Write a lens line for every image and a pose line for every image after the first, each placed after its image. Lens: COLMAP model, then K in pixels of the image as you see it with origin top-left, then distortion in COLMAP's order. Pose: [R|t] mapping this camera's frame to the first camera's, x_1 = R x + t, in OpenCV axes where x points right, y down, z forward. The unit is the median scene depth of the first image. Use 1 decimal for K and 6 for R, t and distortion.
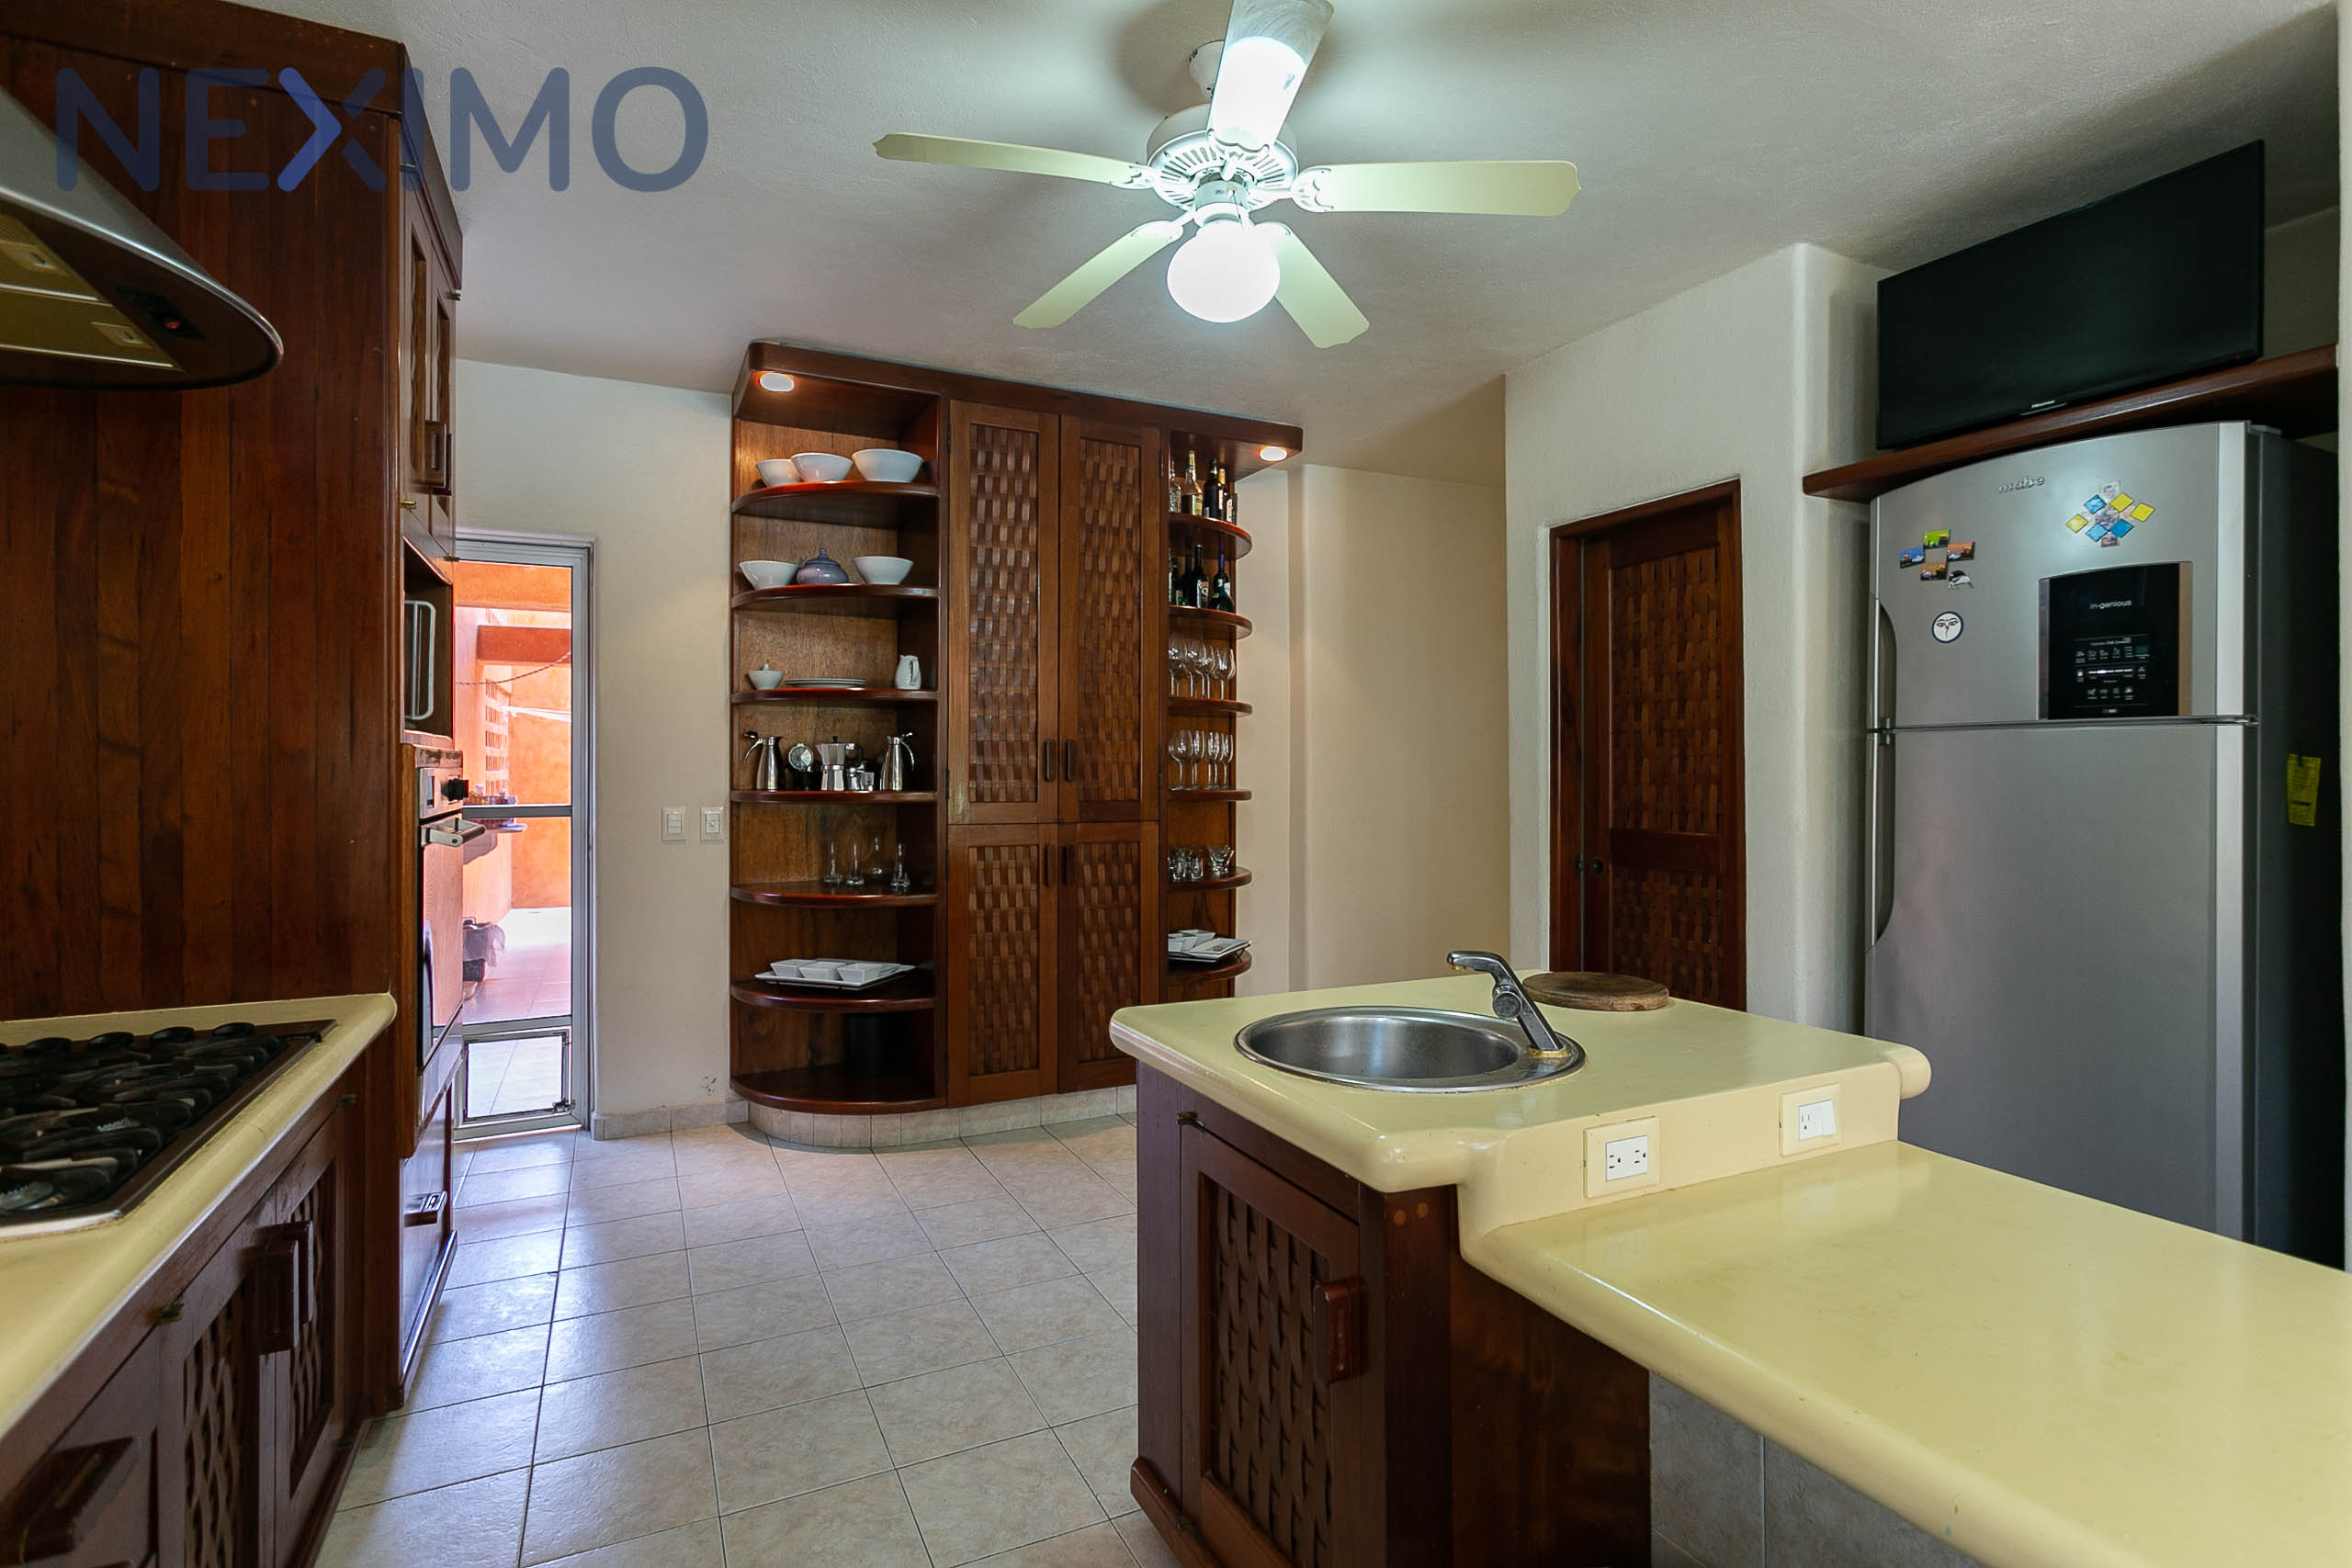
lens RADIAL K [[1133.8, 0, 1176.4], [0, 1133.8, 770.1], [0, 0, 1]] dist [-0.003845, 0.001286]
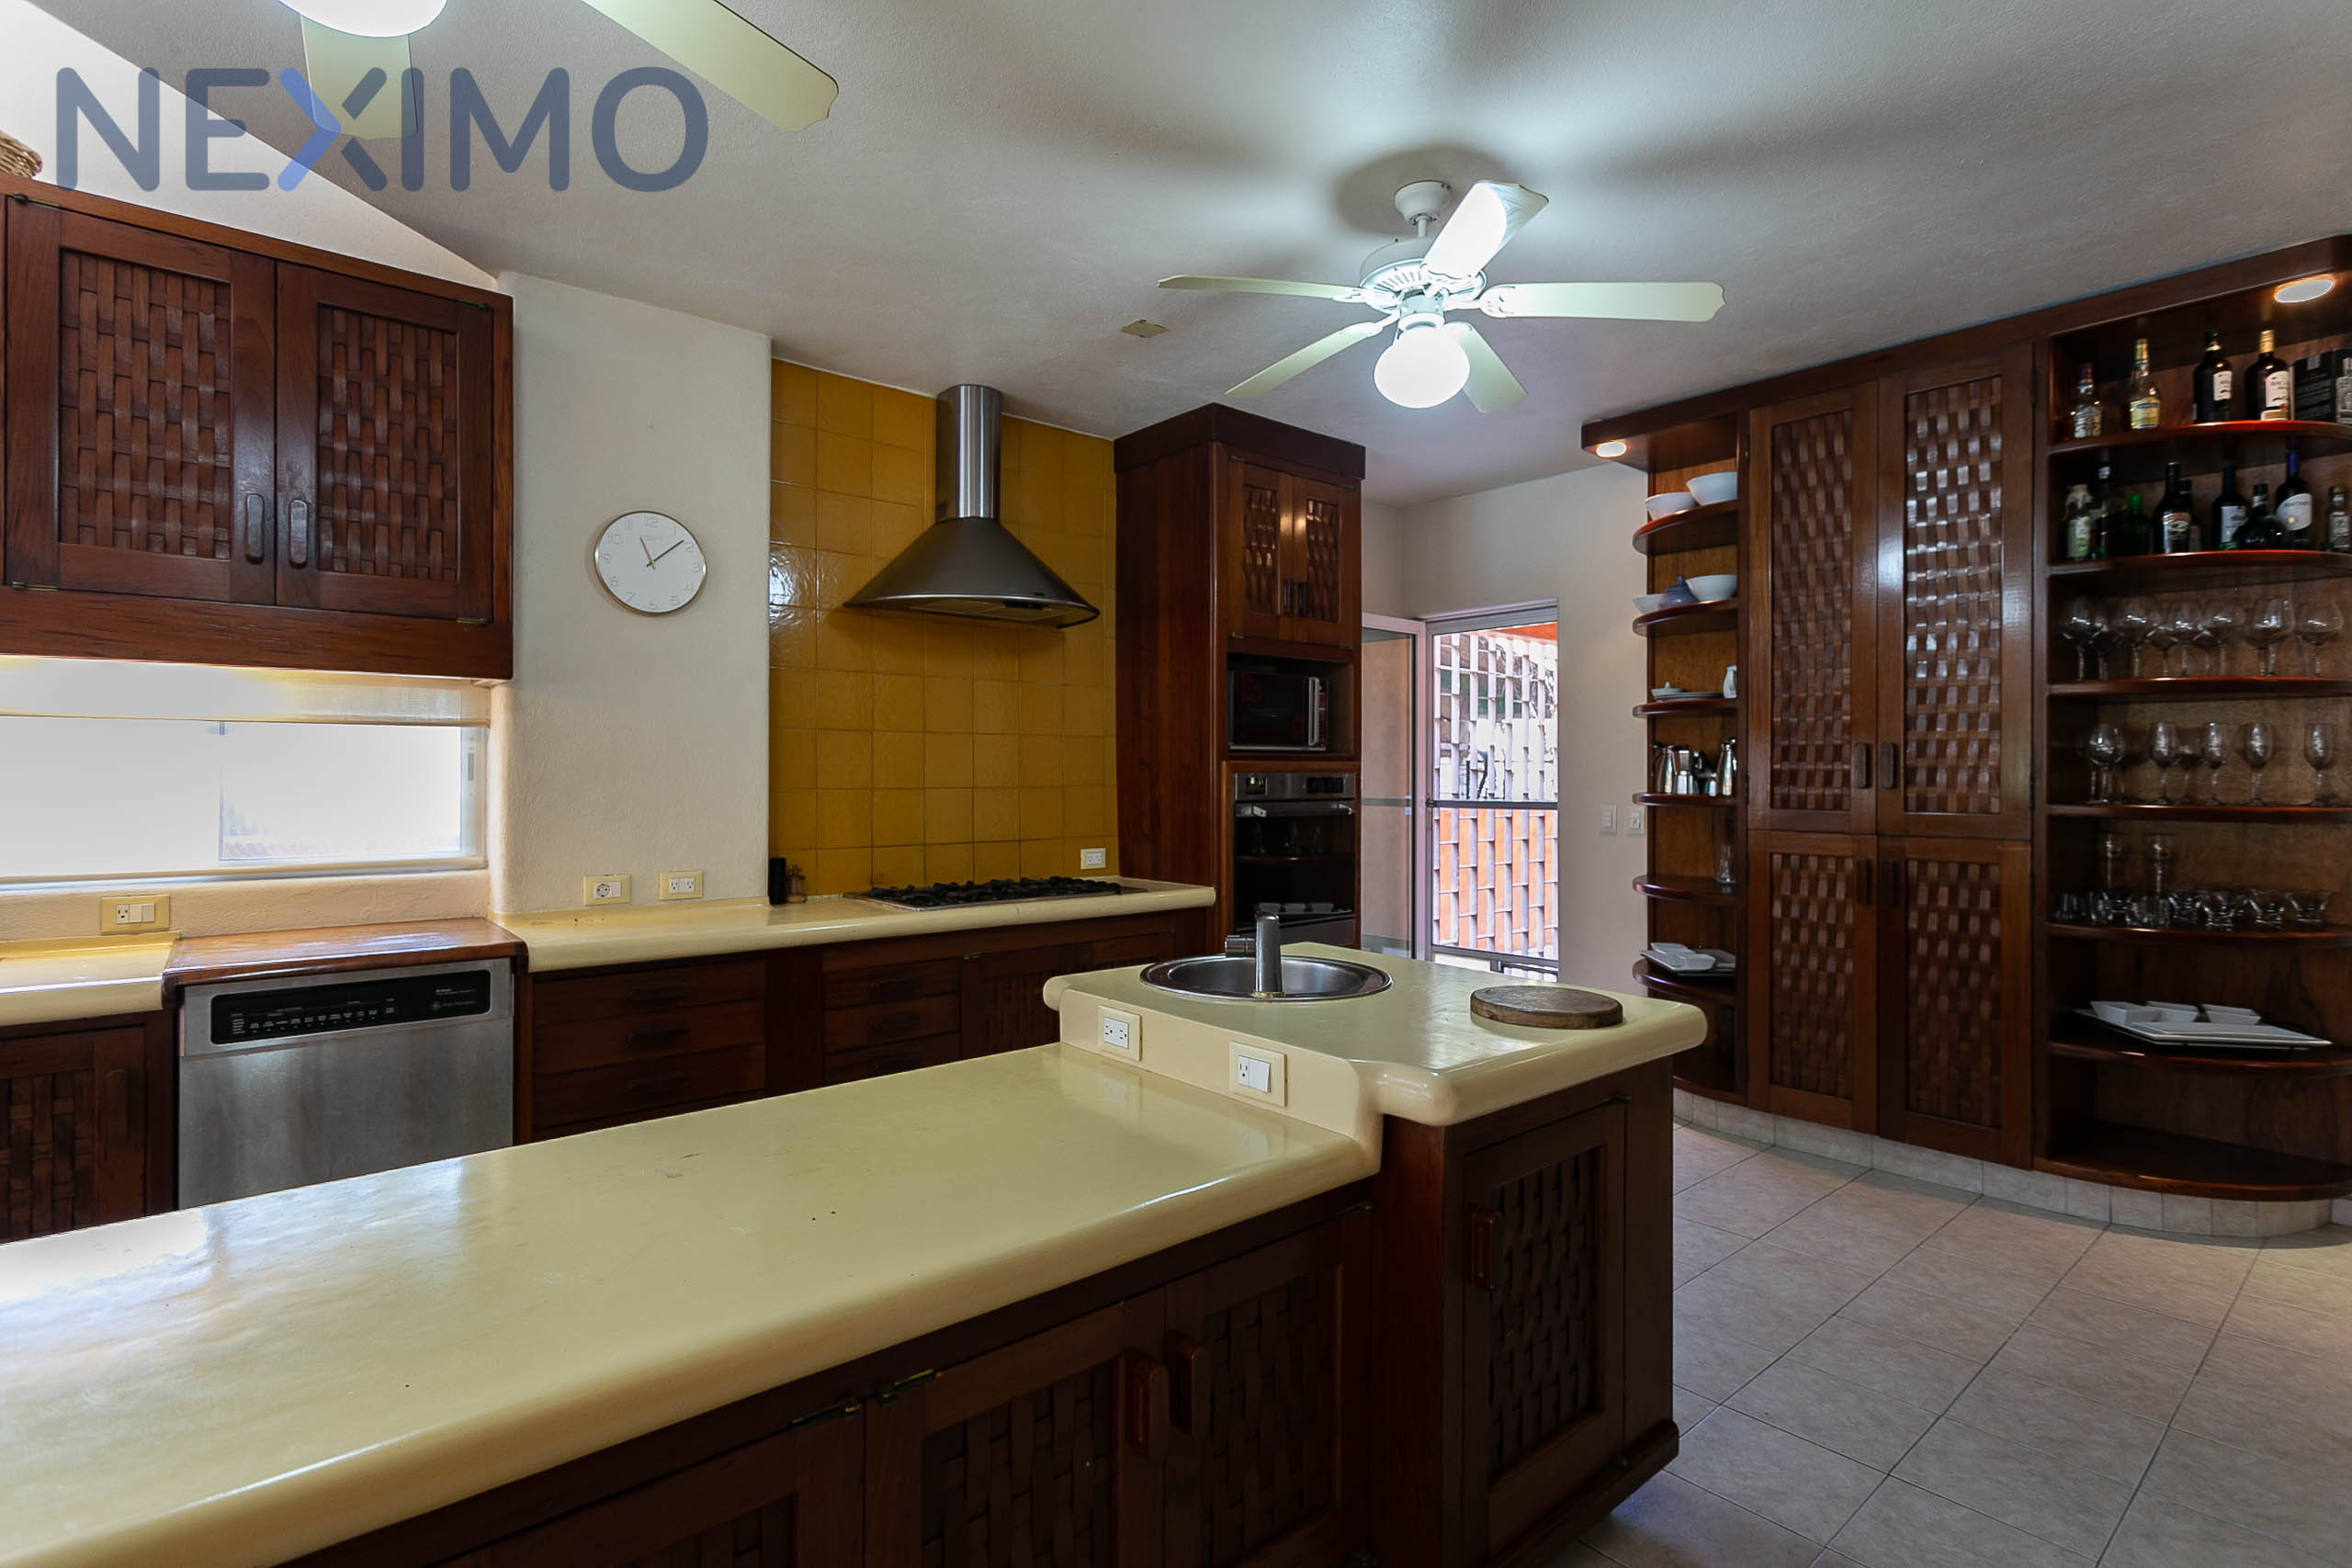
lens RADIAL K [[1133.8, 0, 1156.1], [0, 1133.8, 775.6], [0, 0, 1]] dist [-0.003845, 0.001286]
pose [[0.251800, 0.002750, -0.967775, 0.633607], [-0.000777, 0.999996, 0.002640, -0.001963], [0.967779, 0.000087, 0.251801, 0.226191]]
